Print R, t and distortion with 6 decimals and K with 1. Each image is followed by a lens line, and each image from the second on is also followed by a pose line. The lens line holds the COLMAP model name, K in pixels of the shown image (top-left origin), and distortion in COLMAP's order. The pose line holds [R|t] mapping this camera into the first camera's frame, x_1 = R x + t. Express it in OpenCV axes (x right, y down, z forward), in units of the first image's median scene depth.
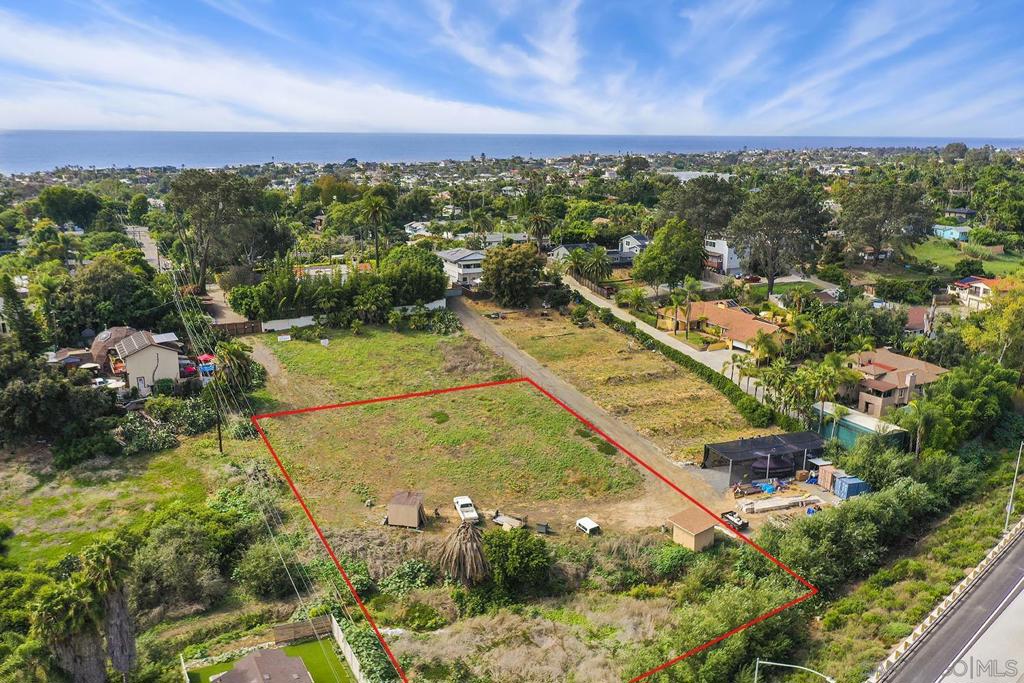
lens RADIAL K [[806.3, 0, 505.7], [0, 806.3, 342.6], [0, 0, 1]] dist [0.004449, -0.001817]
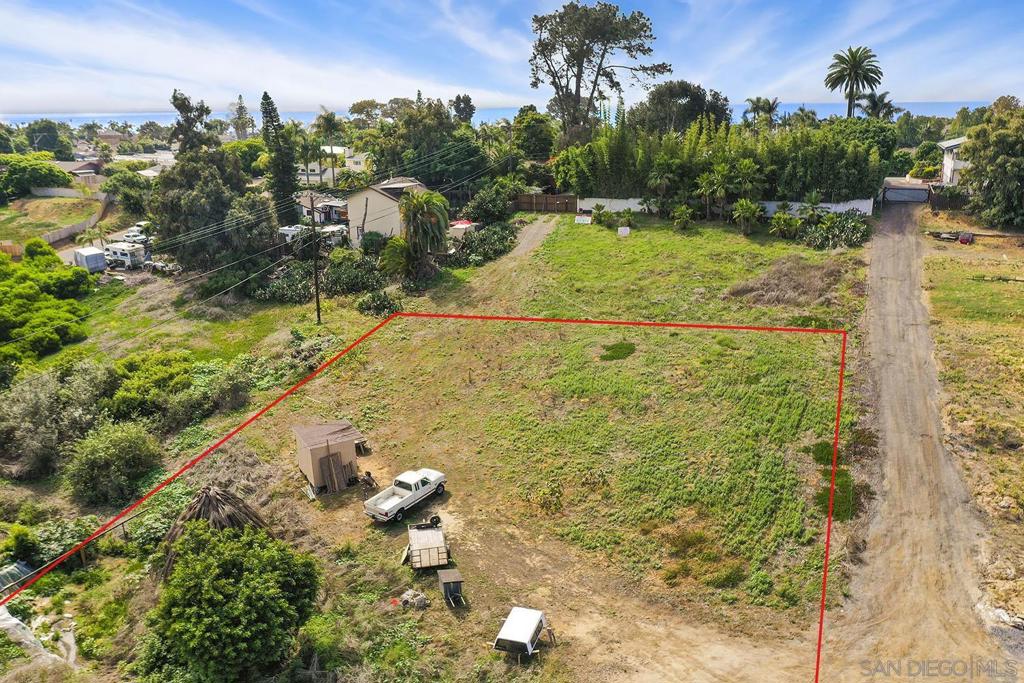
lens RADIAL K [[806.3, 0, 505.7], [0, 806.3, 342.6], [0, 0, 1]] dist [0.004449, -0.001817]
pose [[0.639223, 0.206651, -0.740735, 0.261837], [-0.176625, 0.976921, 0.120122, 0.030108], [0.748463, 0.054048, 0.660970, 0.523852]]
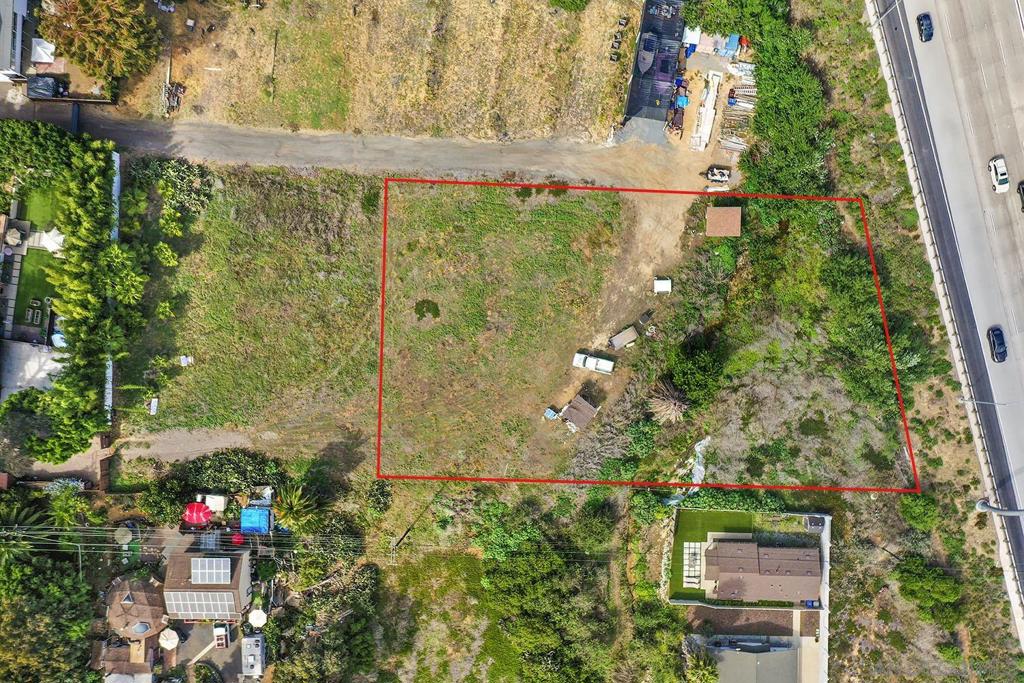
lens RADIAL K [[806.3, 0, 505.7], [0, 806.3, 342.6], [0, 0, 1]] dist [0.004449, -0.001817]
pose [[0.486581, -0.873635, -0.000764, -0.063531], [0.256058, 0.141778, 0.956208, -0.711596], [-0.835268, -0.465468, 0.292688, 0.580342]]
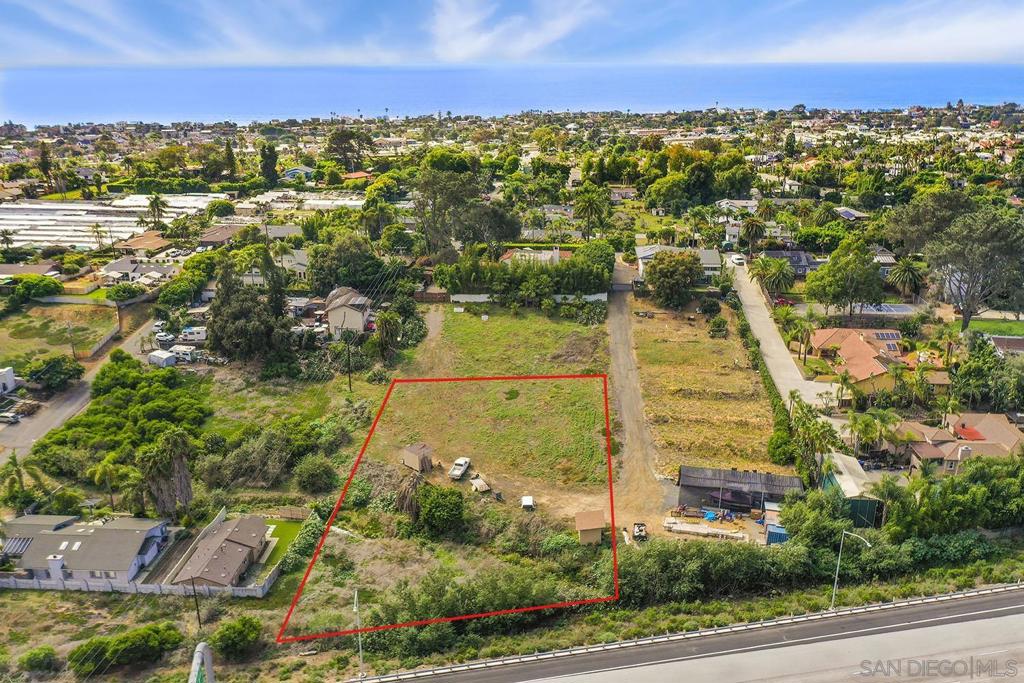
lens RADIAL K [[806.3, 0, 505.7], [0, 806.3, 342.6], [0, 0, 1]] dist [0.004449, -0.001817]
pose [[0.851198, 0.163130, -0.498850, 0.480077], [-0.126884, 0.986237, 0.106007, -0.109388], [0.509277, -0.026937, 0.860181, -0.073007]]
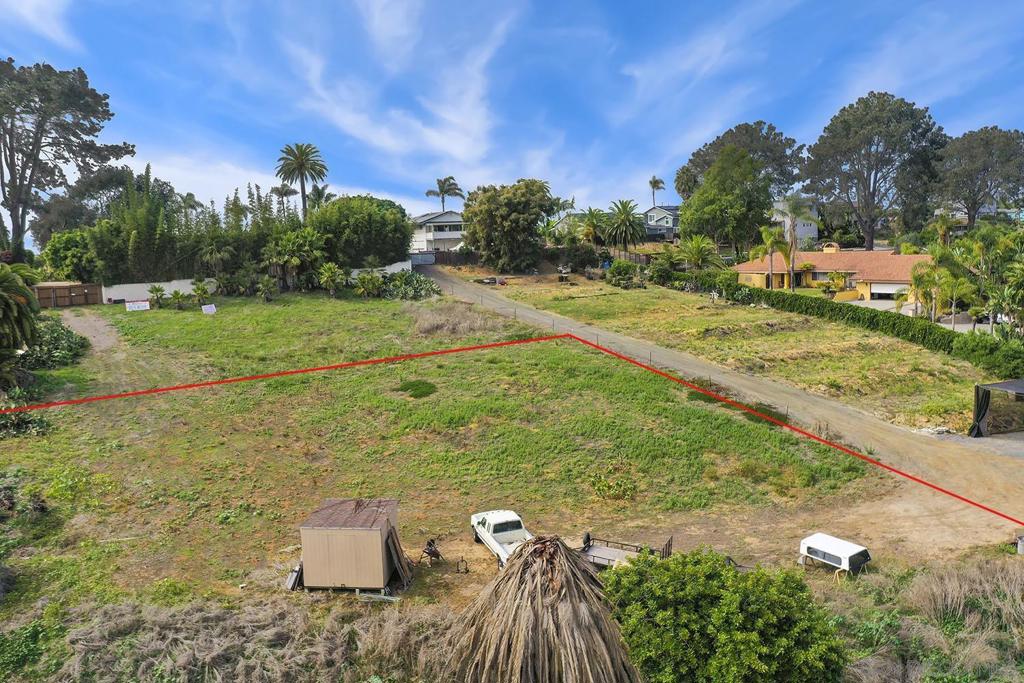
lens RADIAL K [[819.3, 0, 512.0], [0, 819.3, 341.5], [0, 0, 1]] dist [0.001355, -0.000957]
pose [[0.996445, -0.052943, 0.065534, -0.050505], [0.060916, 0.990114, -0.126350, 0.121669], [-0.058197, 0.129892, 0.989819, 0.442869]]
